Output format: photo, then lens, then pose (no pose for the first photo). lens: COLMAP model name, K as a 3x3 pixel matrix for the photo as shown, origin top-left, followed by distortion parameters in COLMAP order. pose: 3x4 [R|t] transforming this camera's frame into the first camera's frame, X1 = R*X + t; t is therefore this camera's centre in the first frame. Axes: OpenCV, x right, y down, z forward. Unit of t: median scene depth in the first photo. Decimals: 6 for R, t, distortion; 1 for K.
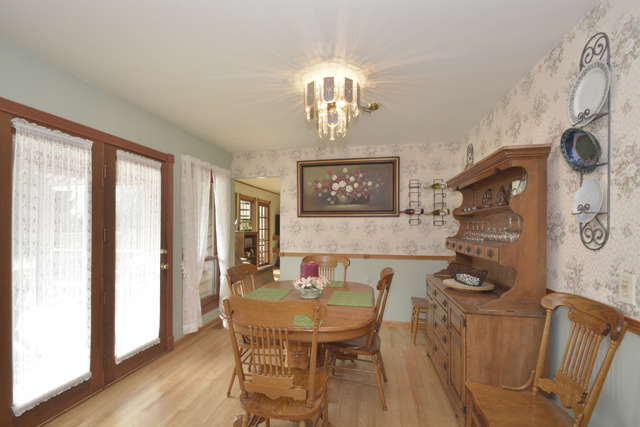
lens RADIAL K [[286.2, 0, 319.6], [0, 286.2, 218.2], [0, 0, 1]] dist [0.000556, -0.000520]
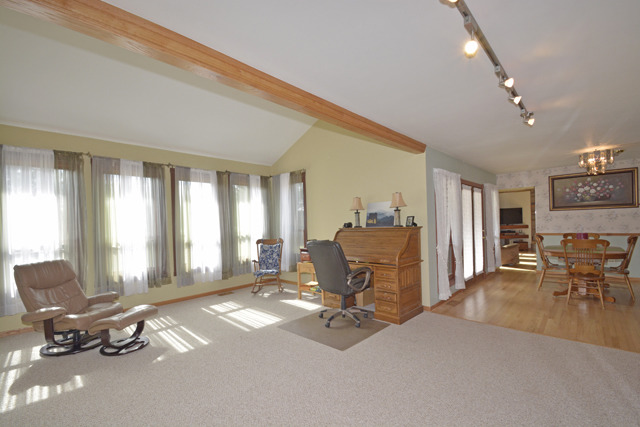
lens RADIAL K [[286.2, 0, 327.5], [0, 286.2, 221.5], [0, 0, 1]] dist [0.000556, -0.000520]
pose [[0.857627, -0.027395, -0.513542, -0.338214], [0.039360, 0.999148, 0.012432, -0.014062], [0.512764, -0.030876, 0.857974, -1.079022]]
